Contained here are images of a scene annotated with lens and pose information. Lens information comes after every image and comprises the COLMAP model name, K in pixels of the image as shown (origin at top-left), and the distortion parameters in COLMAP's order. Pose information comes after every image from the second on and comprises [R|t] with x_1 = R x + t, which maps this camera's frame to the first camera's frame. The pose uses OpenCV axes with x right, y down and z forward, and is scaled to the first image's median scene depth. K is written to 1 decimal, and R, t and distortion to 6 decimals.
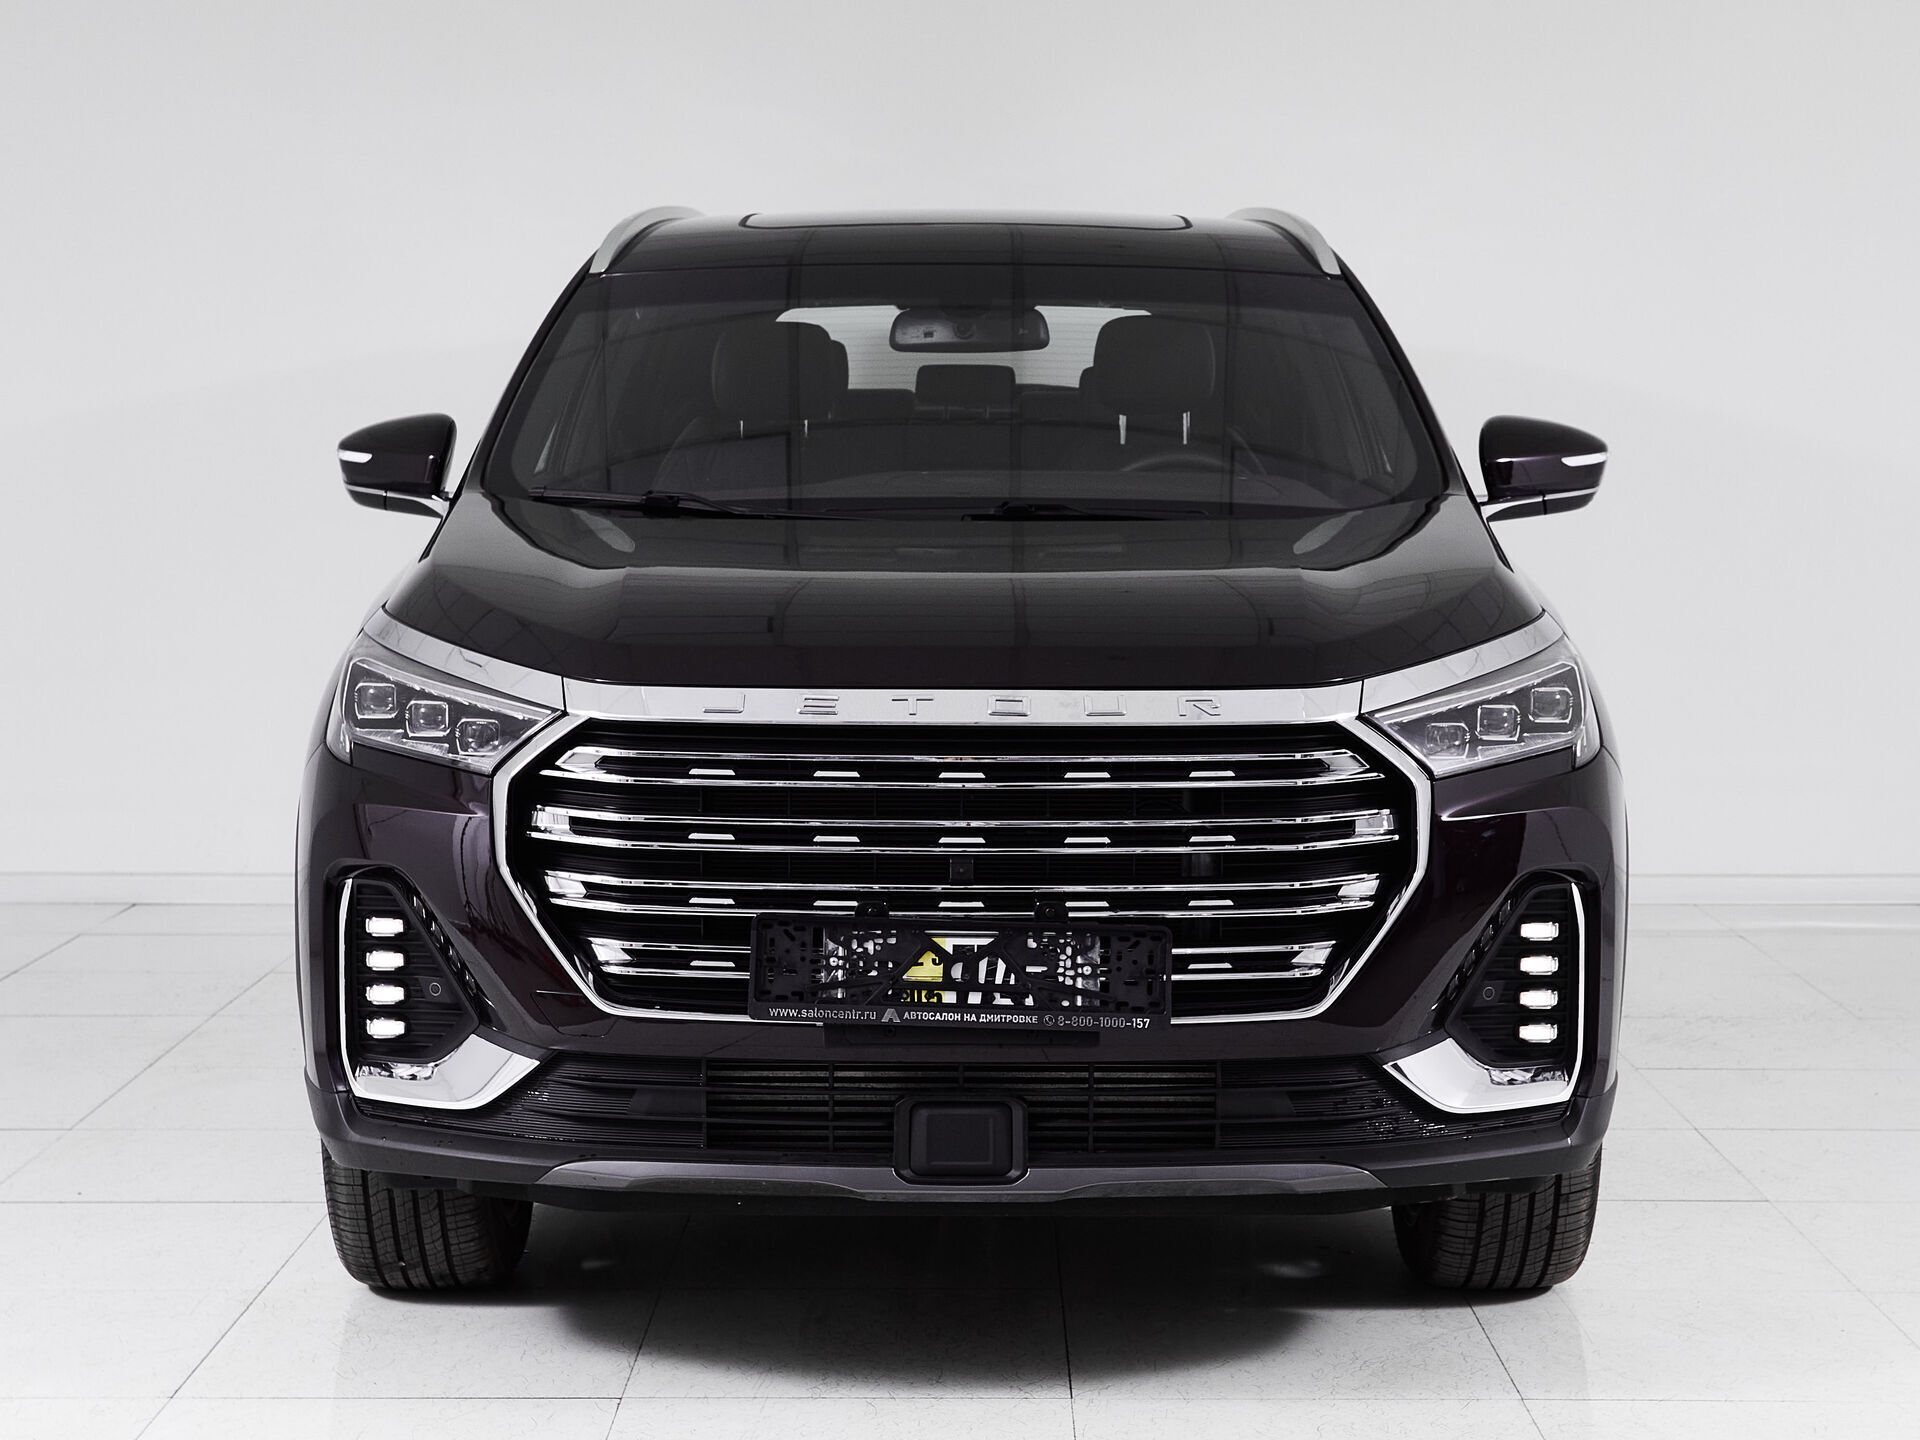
lens RADIAL K [[2205.3, 0, 960.0], [0, 2205.3, 720.0], [0, 0, 1]] dist [0.148081, -0.000344]
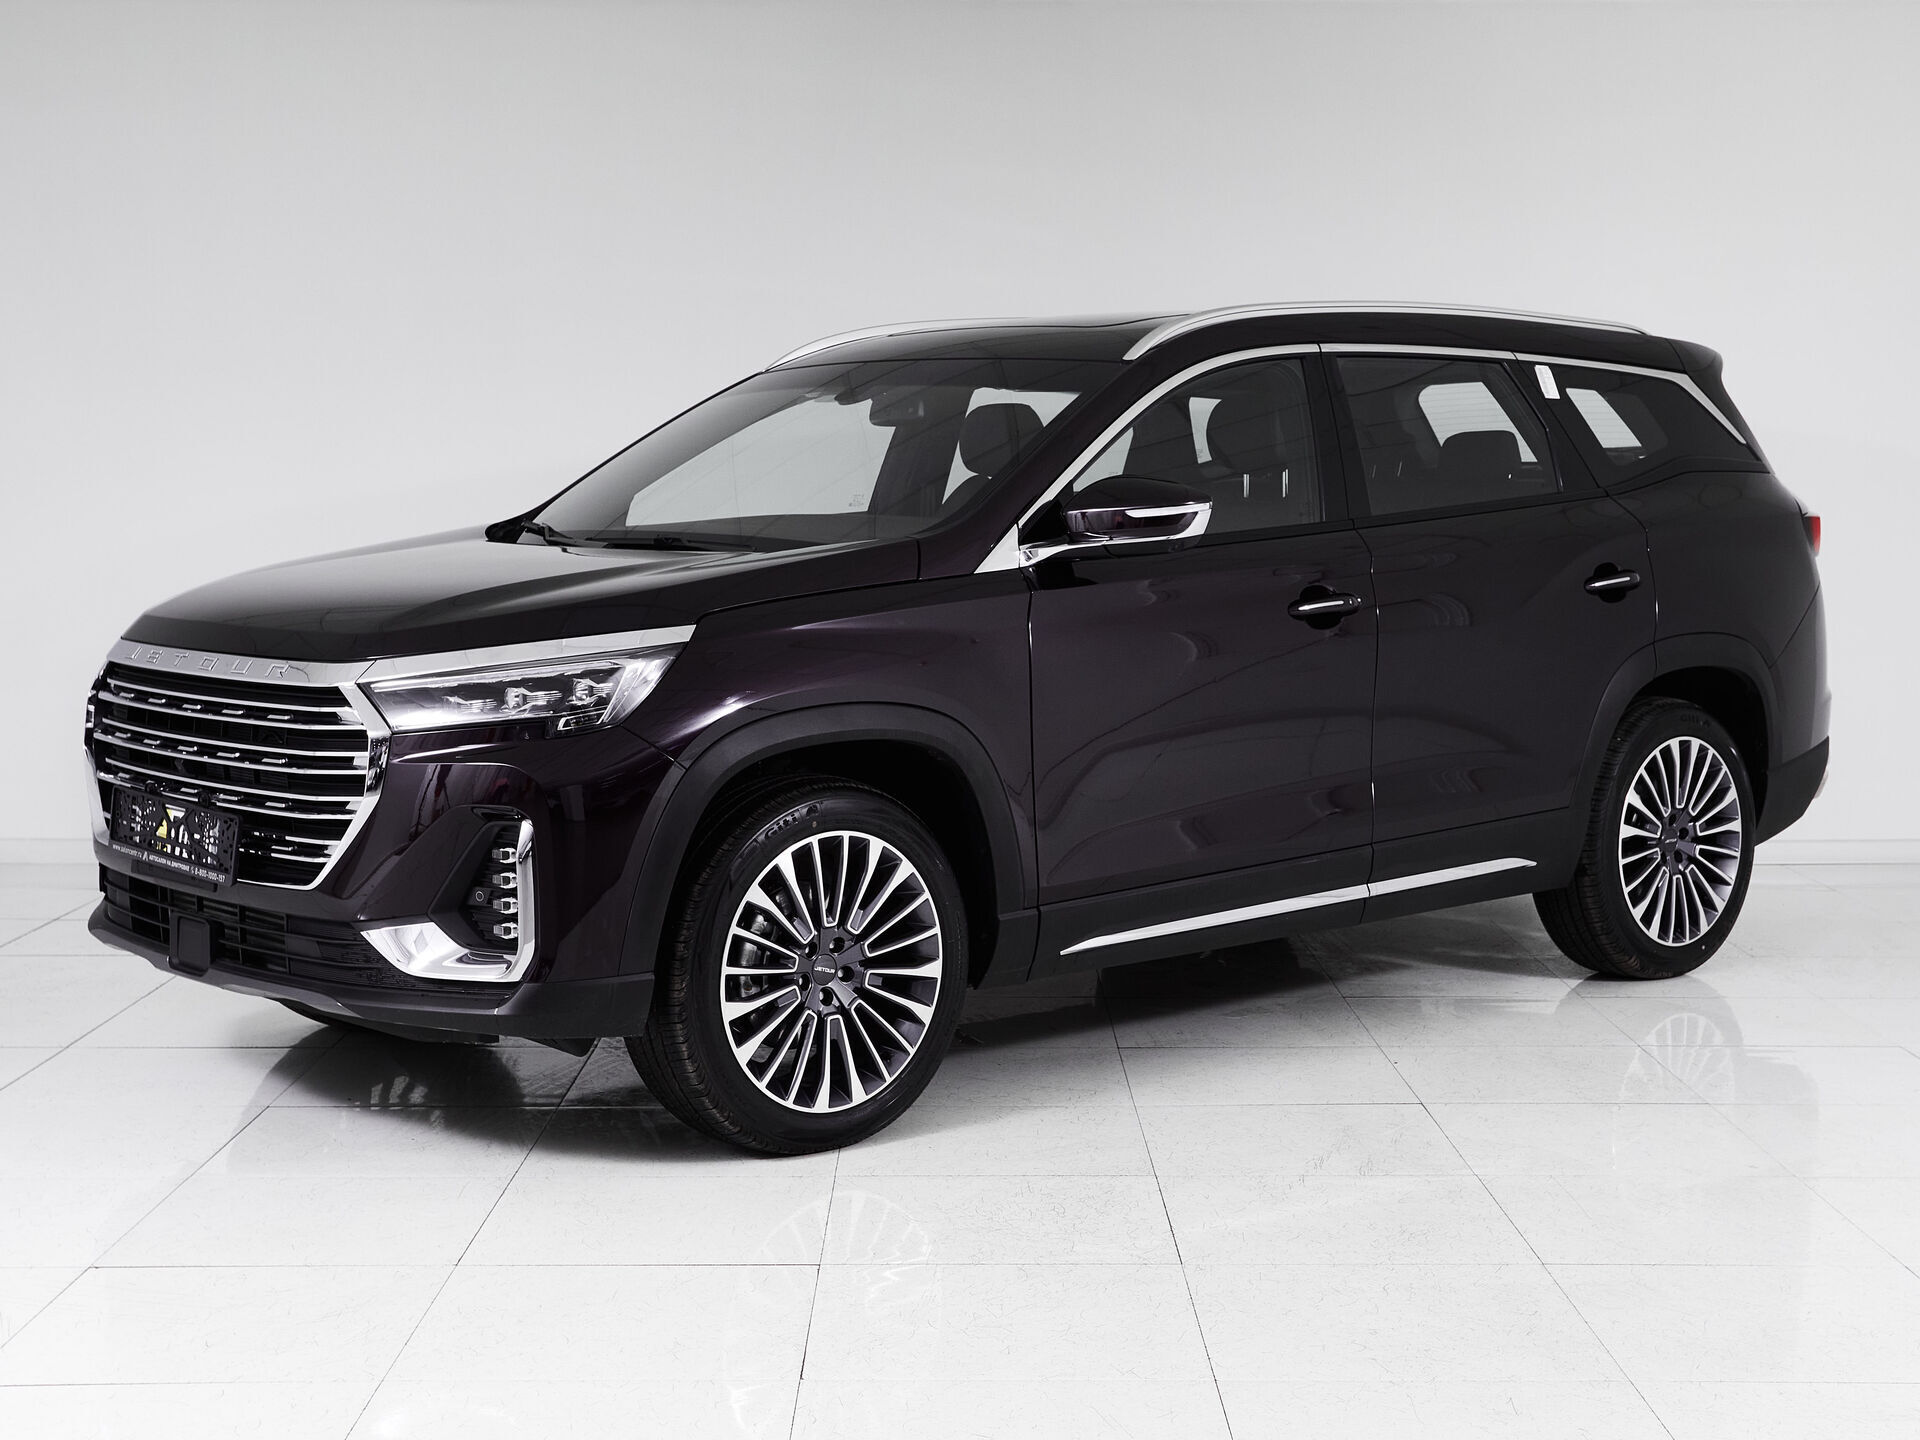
lens RADIAL K [[2205.3, 0, 960.0], [0, 2205.3, 720.0], [0, 0, 1]] dist [0.148081, -0.000344]
pose [[0.740291, 0.056455, -0.669912, 1.414815], [-0.077167, 0.997017, -0.001252, -0.006959], [0.667843, 0.052622, 0.742440, 0.182784]]
